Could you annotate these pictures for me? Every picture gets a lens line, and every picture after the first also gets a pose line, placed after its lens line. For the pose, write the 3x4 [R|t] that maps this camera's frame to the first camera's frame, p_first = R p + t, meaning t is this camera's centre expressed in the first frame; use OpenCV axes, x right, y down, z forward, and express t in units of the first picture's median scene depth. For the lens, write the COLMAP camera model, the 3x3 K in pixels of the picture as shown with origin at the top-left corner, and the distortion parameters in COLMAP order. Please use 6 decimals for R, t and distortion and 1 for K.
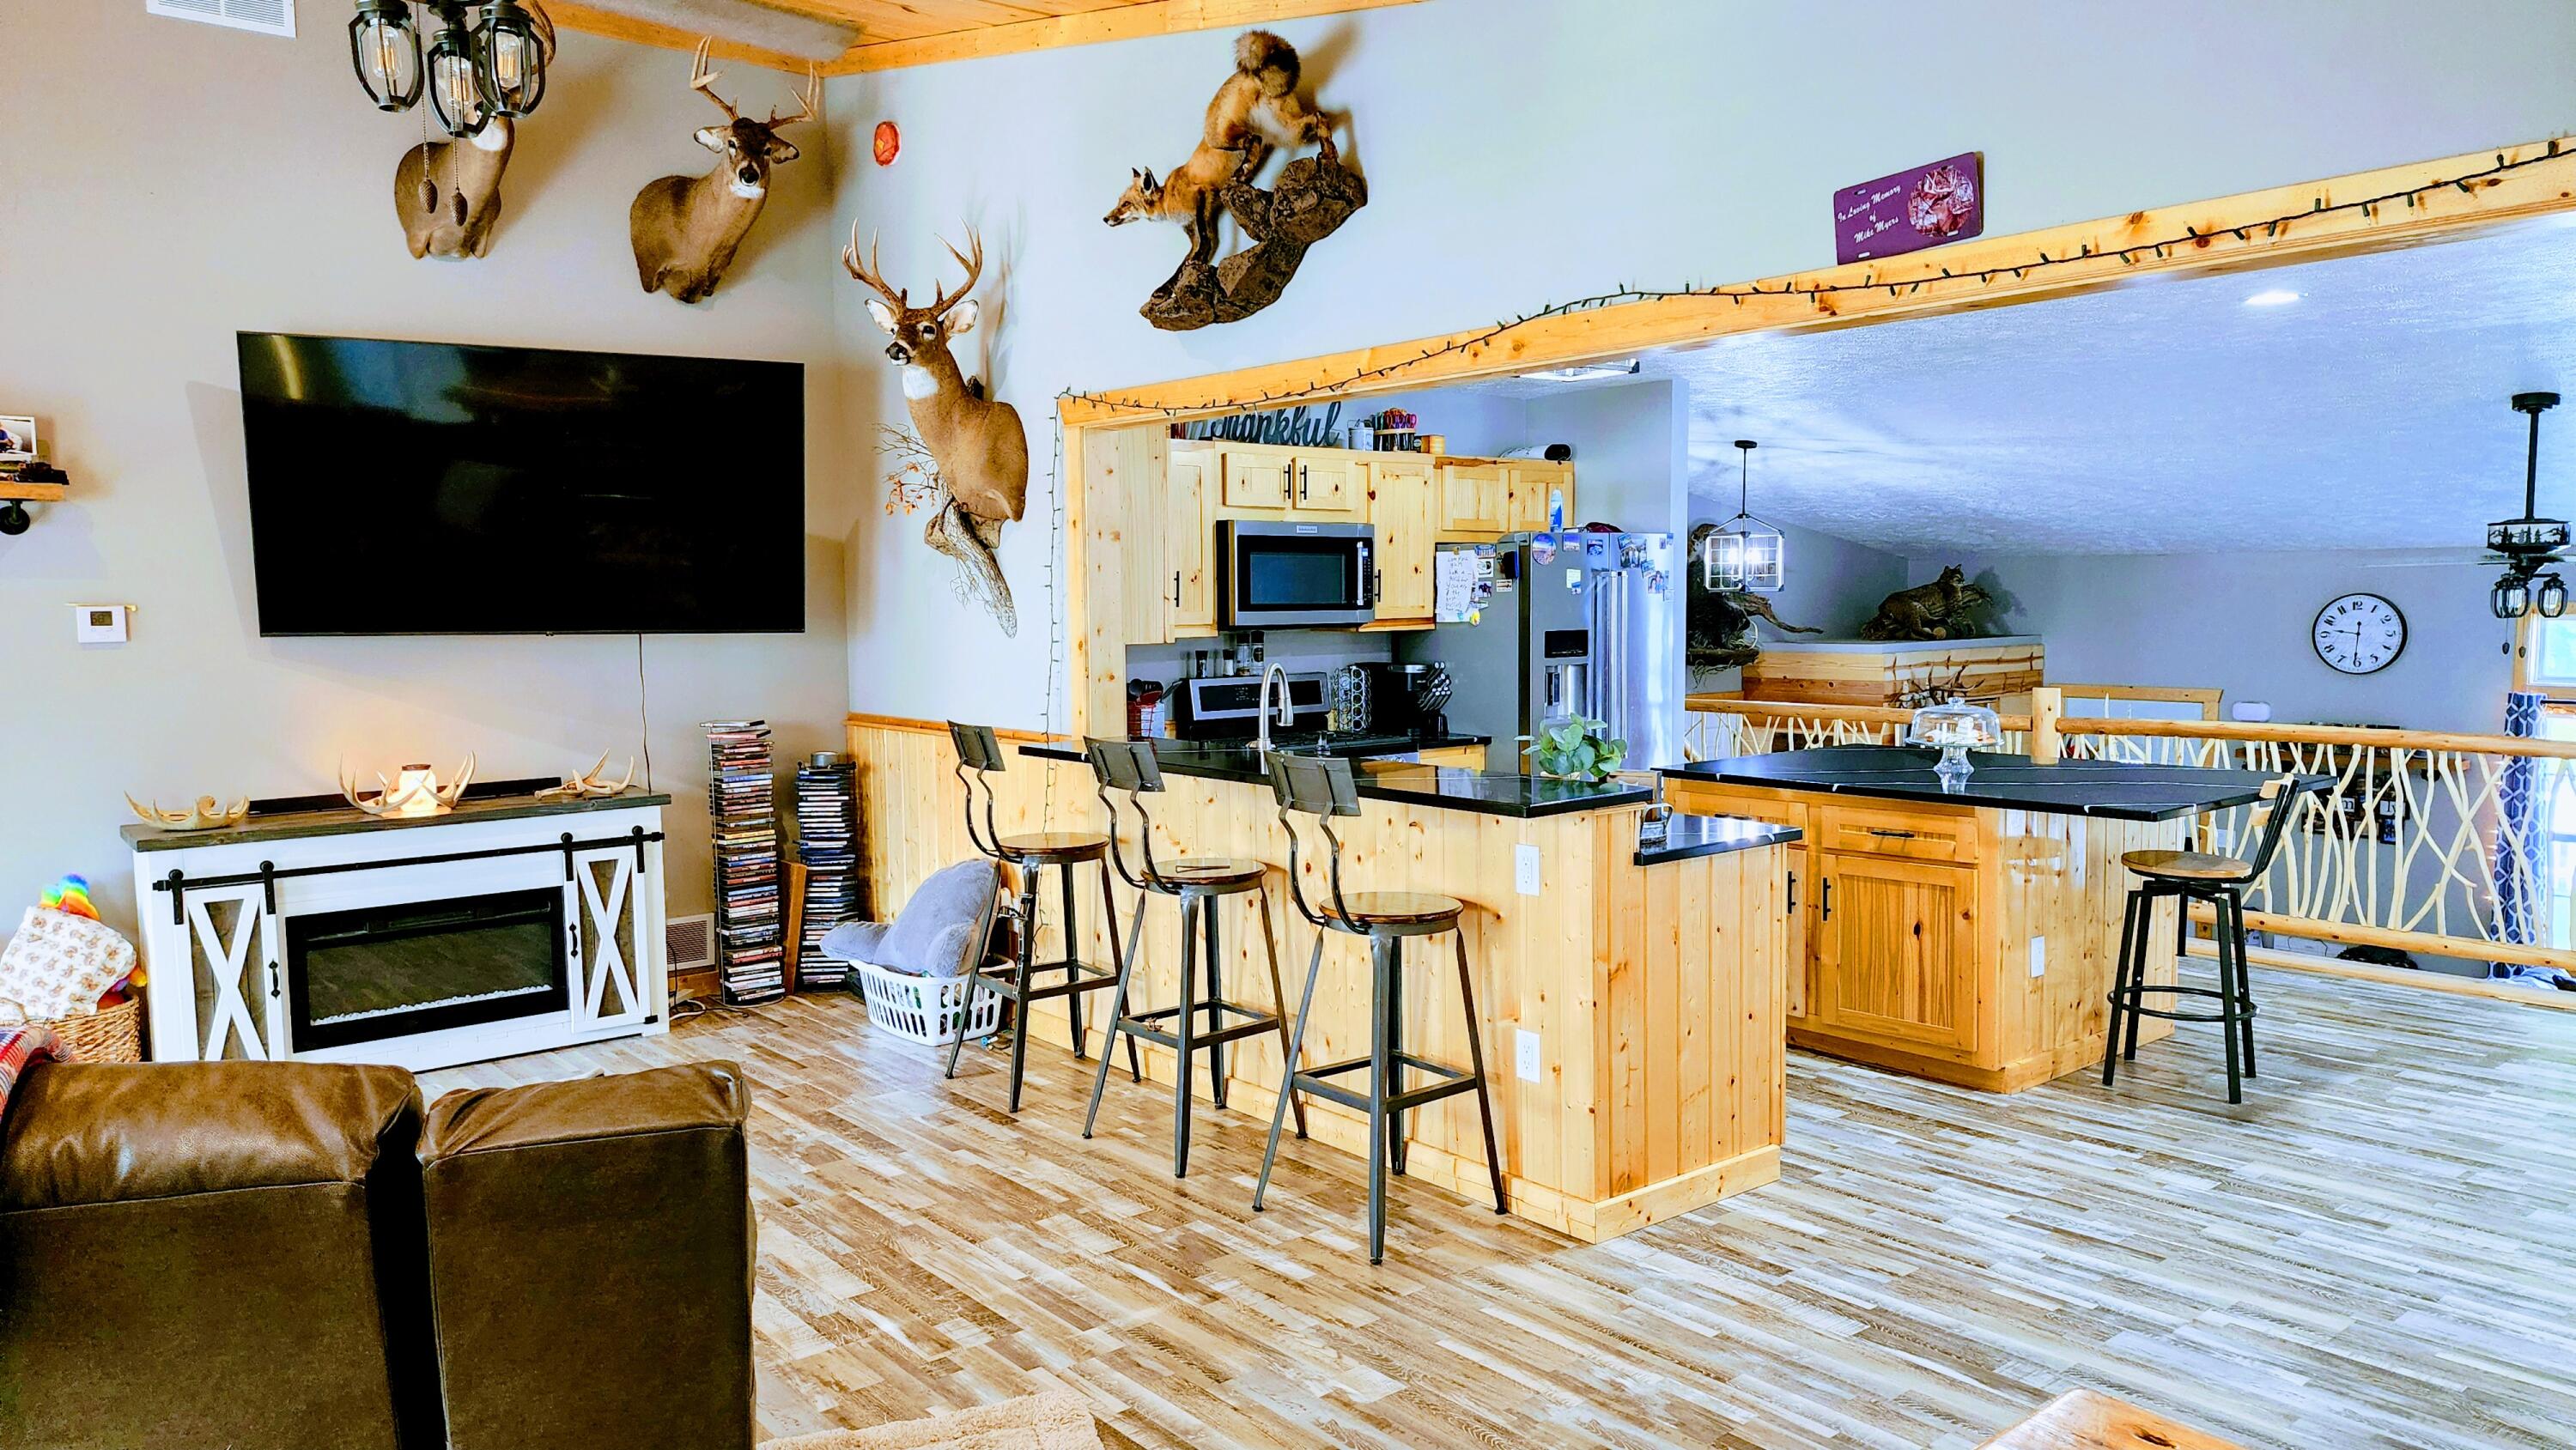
lens RADIAL K [[1744.3, 0, 1274.2], [0, 1744.3, 710.1], [0, 0, 1]] dist [0.001500, -0.001156]
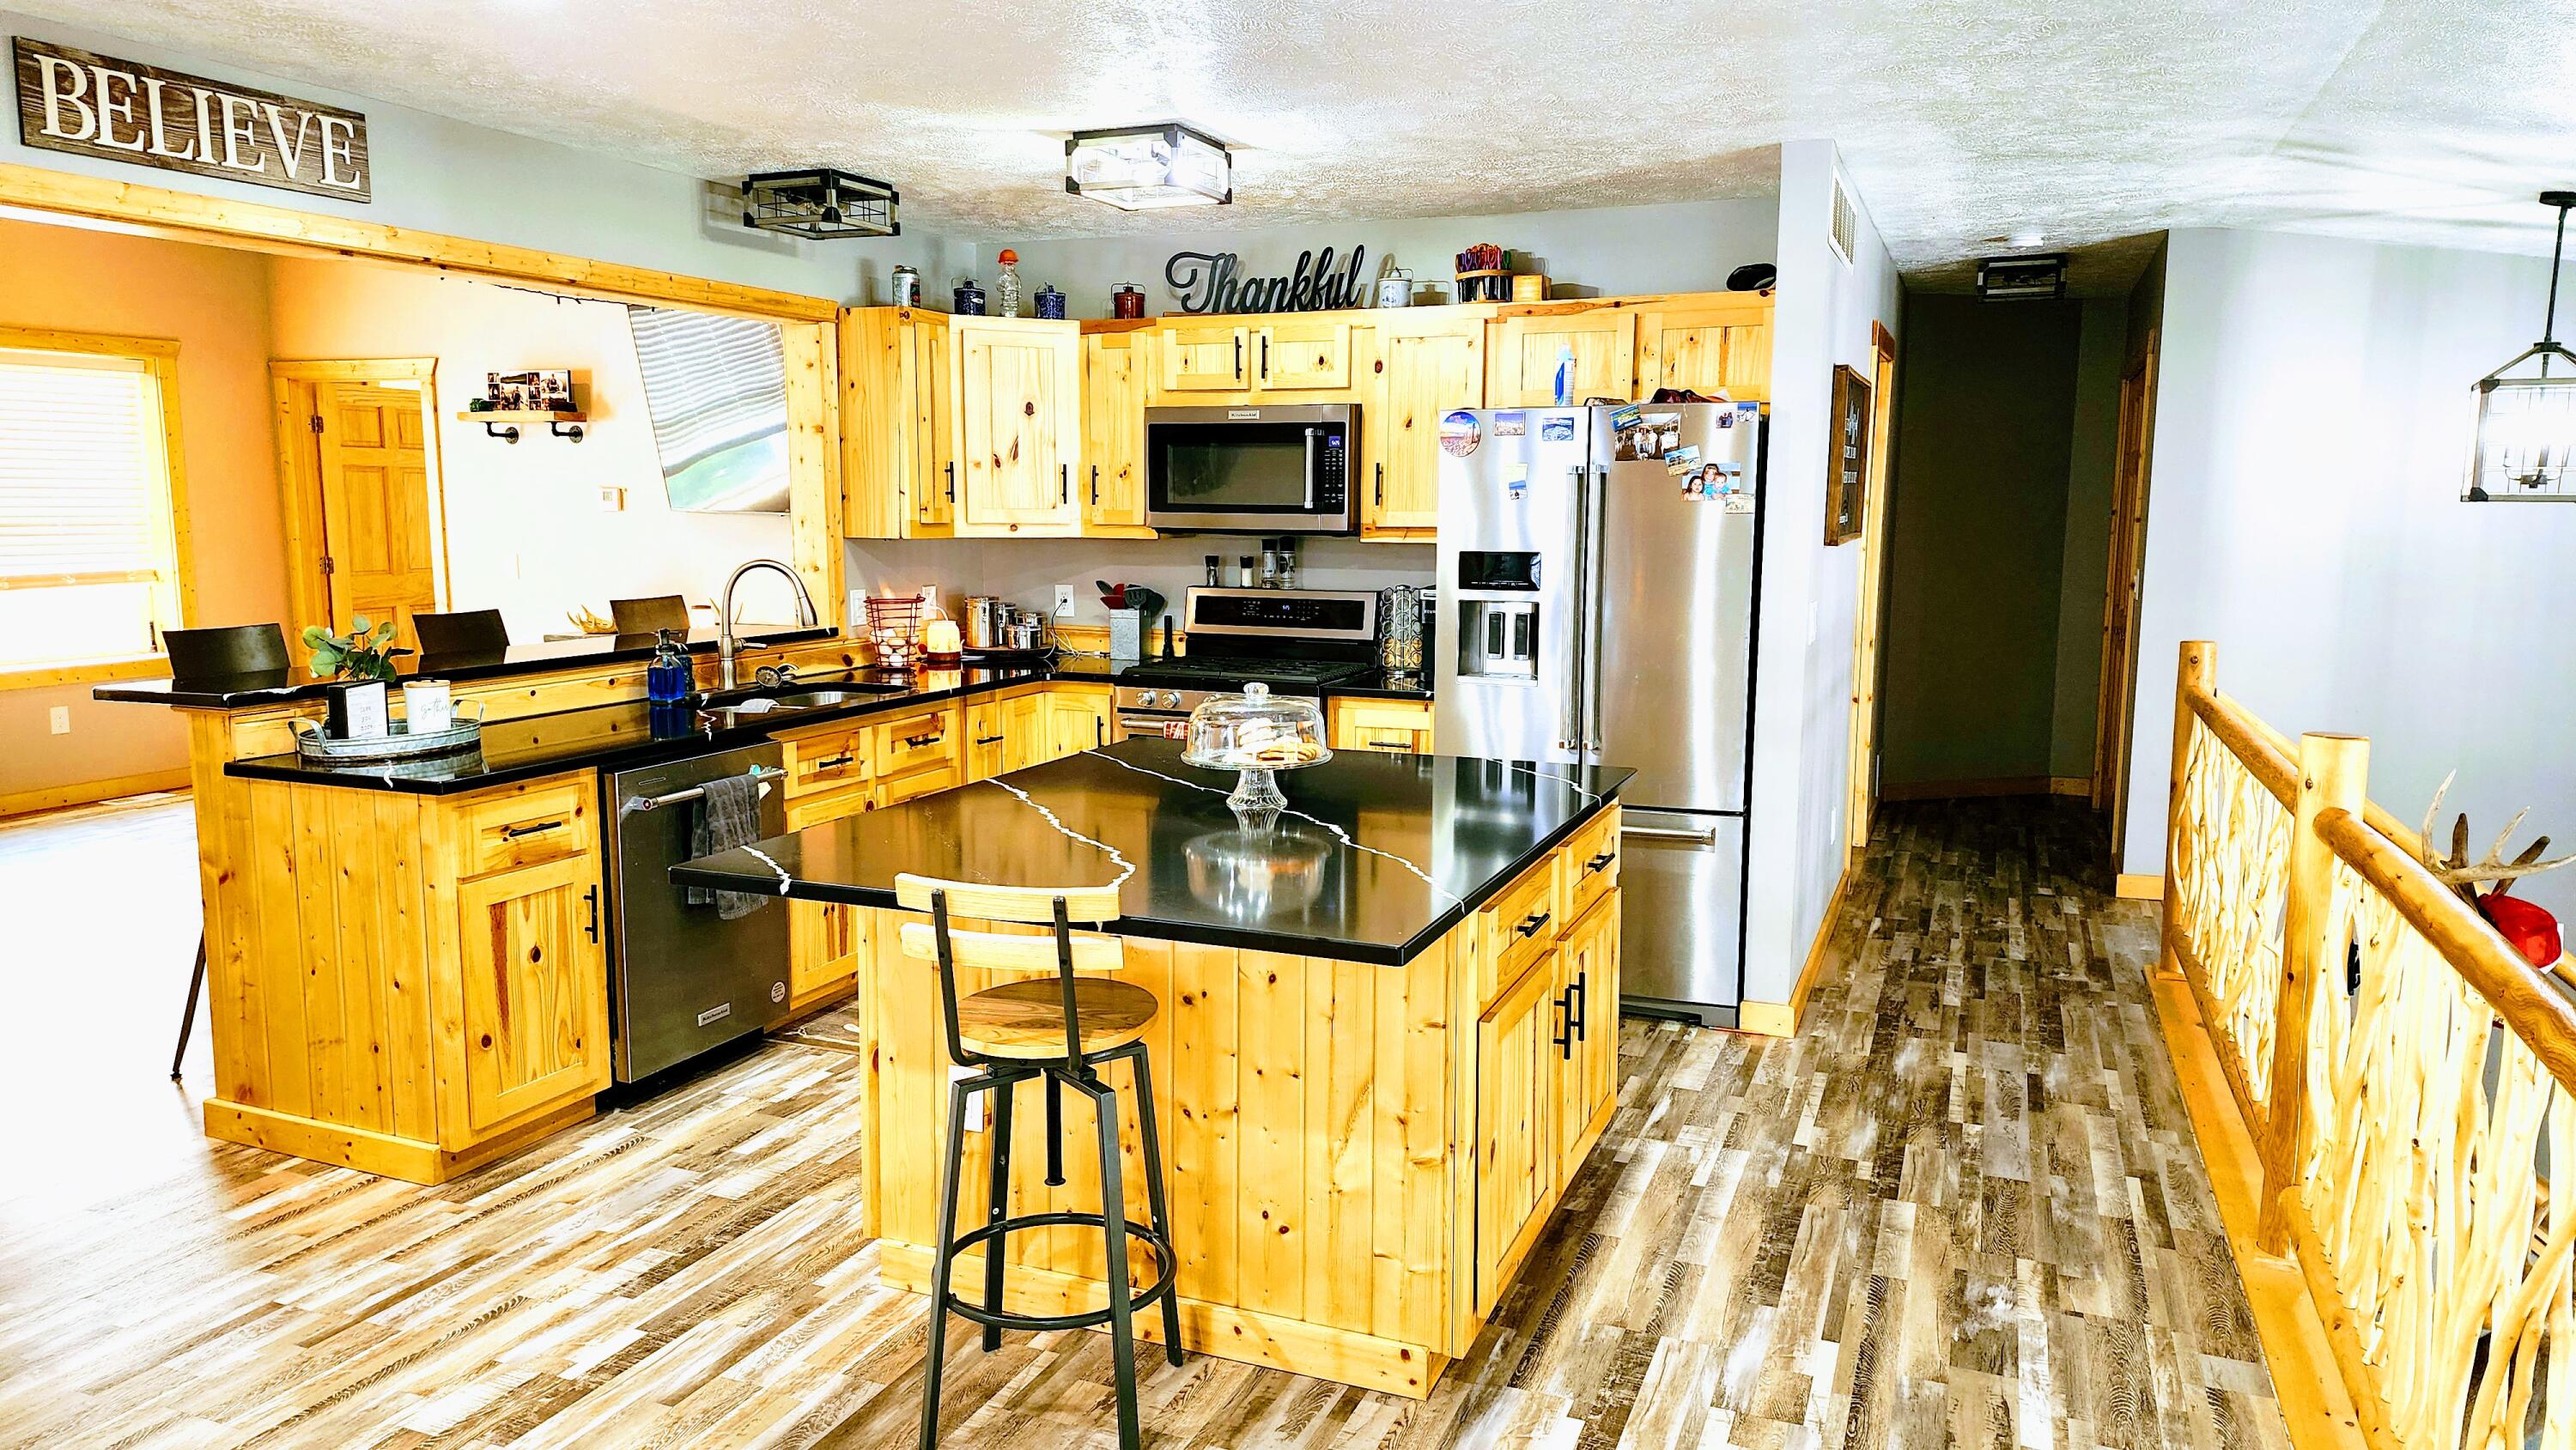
lens RADIAL K [[1744.3, 0, 1280.0], [0, 1744.3, 748.3], [0, 0, 1]] dist [0.001500, -0.001156]
pose [[0.475213, 0.139555, -0.868733, 0.993388], [-0.071461, 0.990201, 0.119978, -0.060552], [0.876964, 0.005065, 0.480530, 0.795835]]
